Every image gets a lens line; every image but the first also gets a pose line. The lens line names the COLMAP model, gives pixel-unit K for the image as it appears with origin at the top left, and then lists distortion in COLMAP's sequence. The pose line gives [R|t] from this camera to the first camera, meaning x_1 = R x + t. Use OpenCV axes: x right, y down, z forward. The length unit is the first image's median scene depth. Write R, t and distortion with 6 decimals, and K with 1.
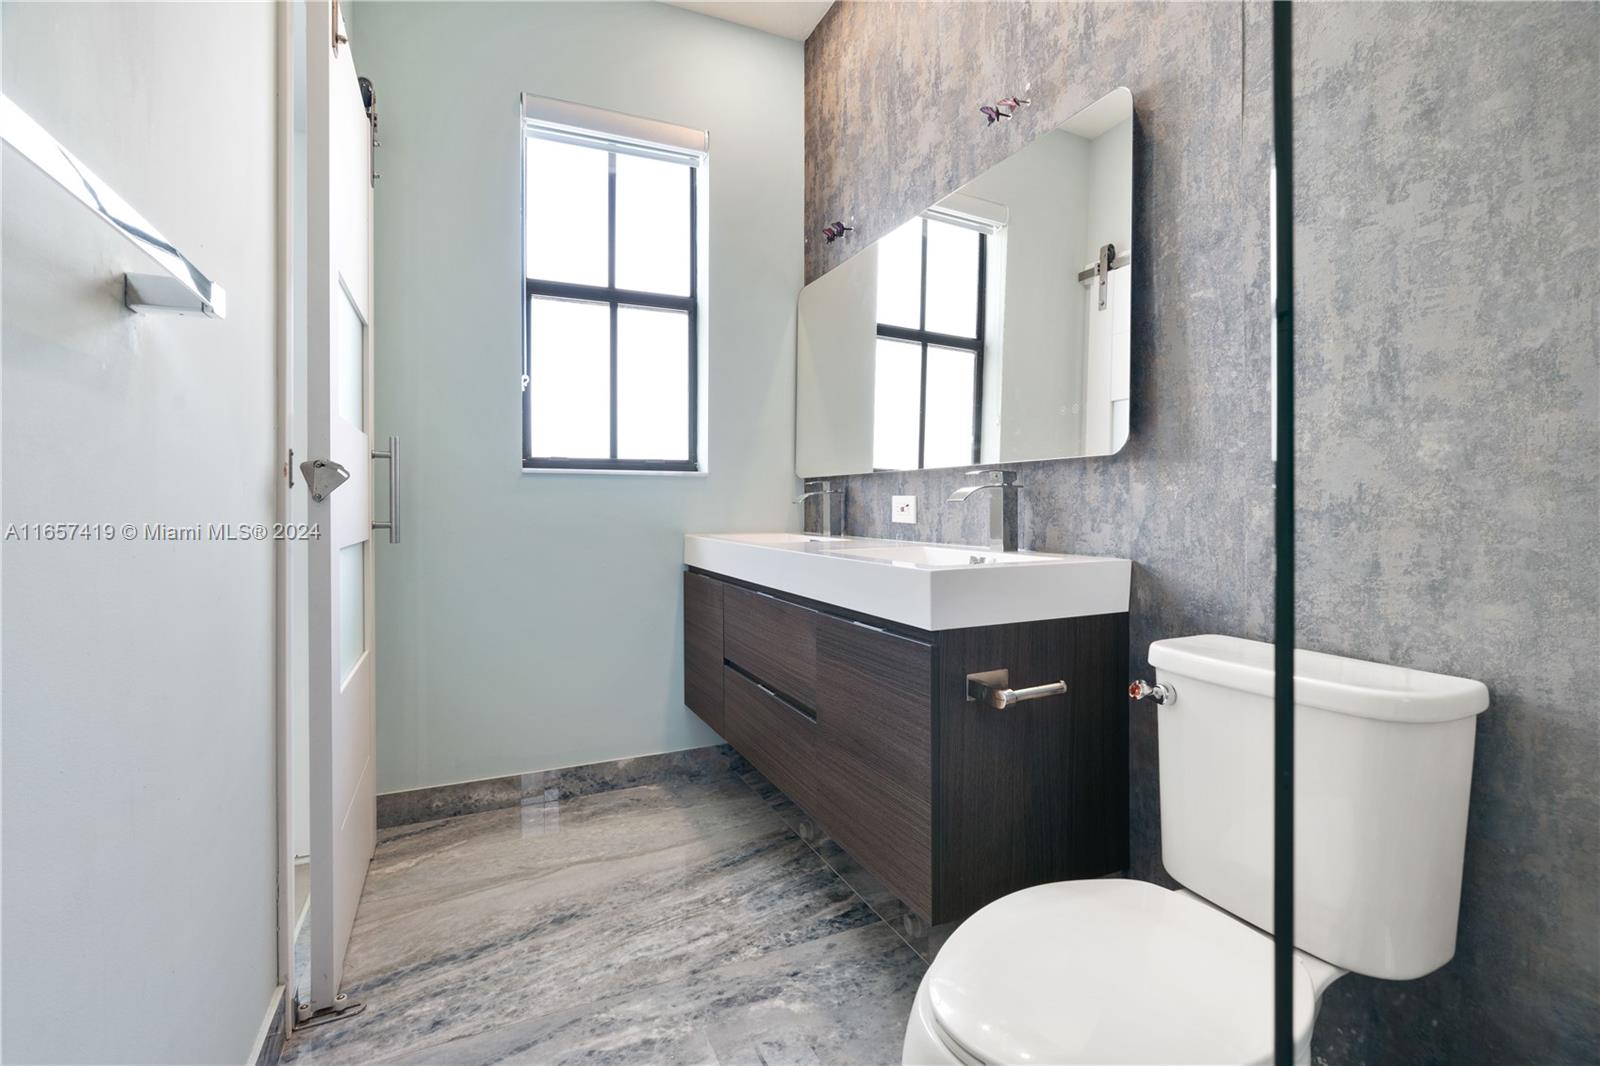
lens RADIAL K [[730.4, 0, 801.2], [0, 730.4, 501.6], [0, 0, 1]] dist [-0.000135, 0.000414]
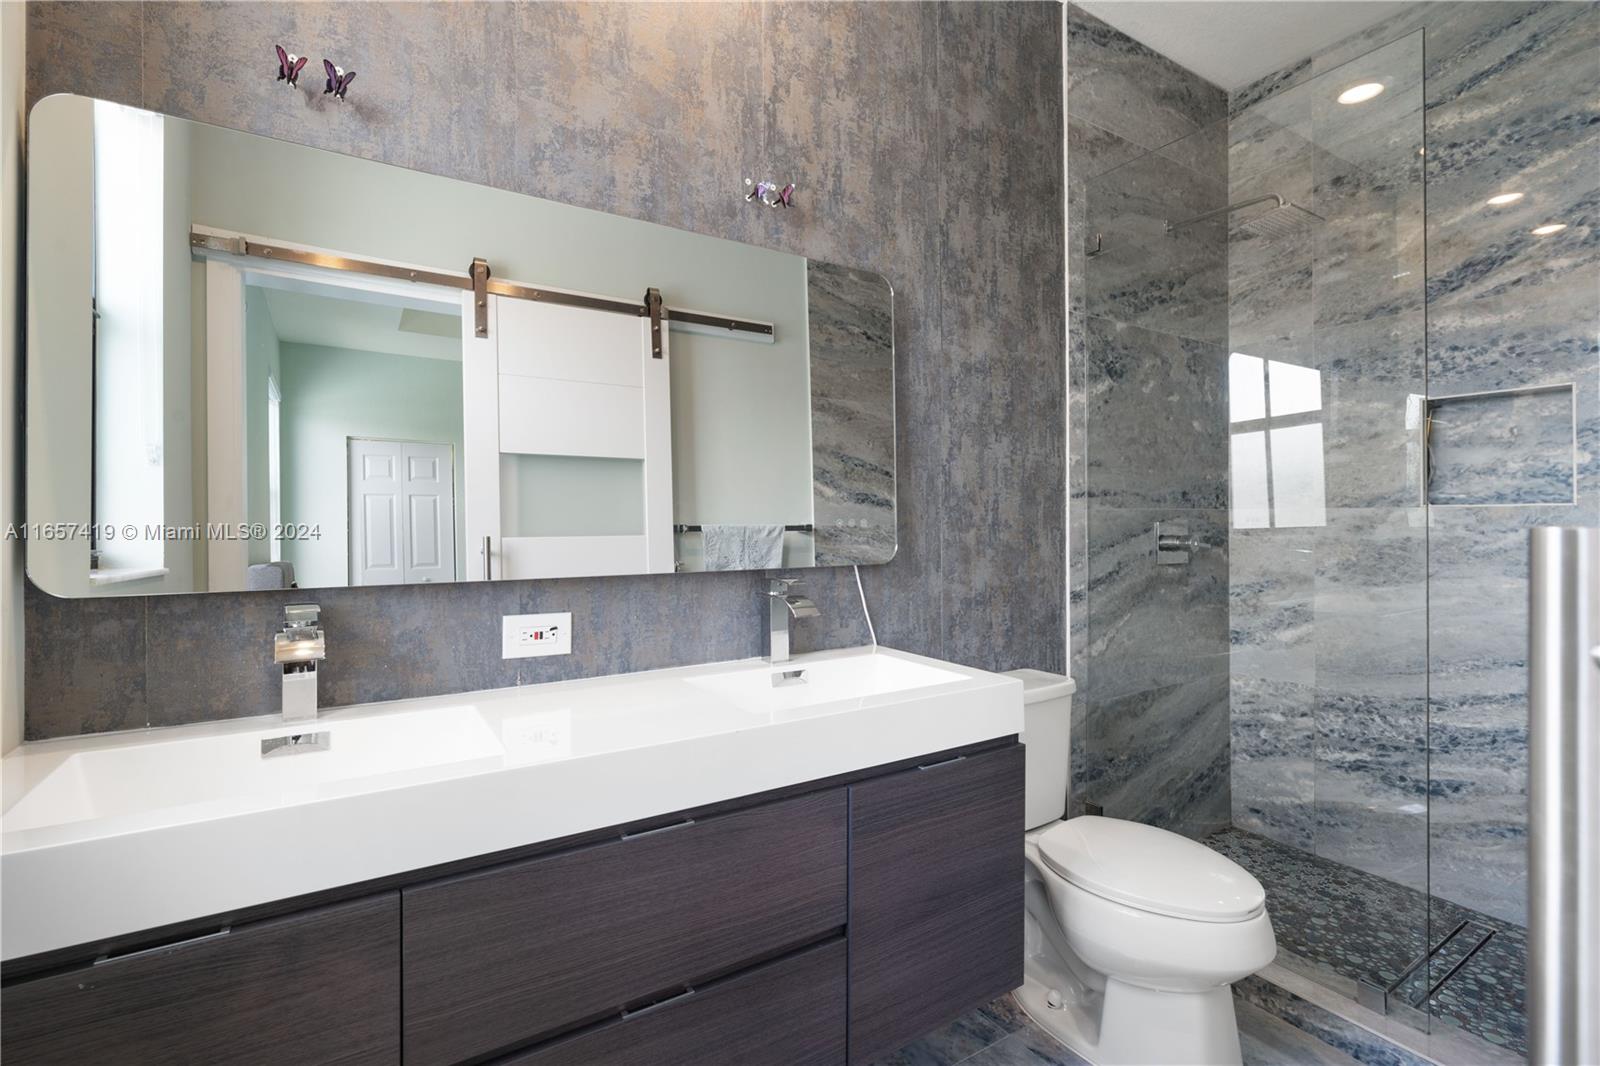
lens RADIAL K [[722.8, 0, 797.0], [0, 722.8, 529.0], [0, 0, 1]] dist [-0.004825, 0.001060]
pose [[-0.125214, -0.002439, 0.992127, -0.552402], [0.003724, 0.999989, 0.002929, -0.089615], [-0.992123, 0.004062, -0.125203, 0.906993]]
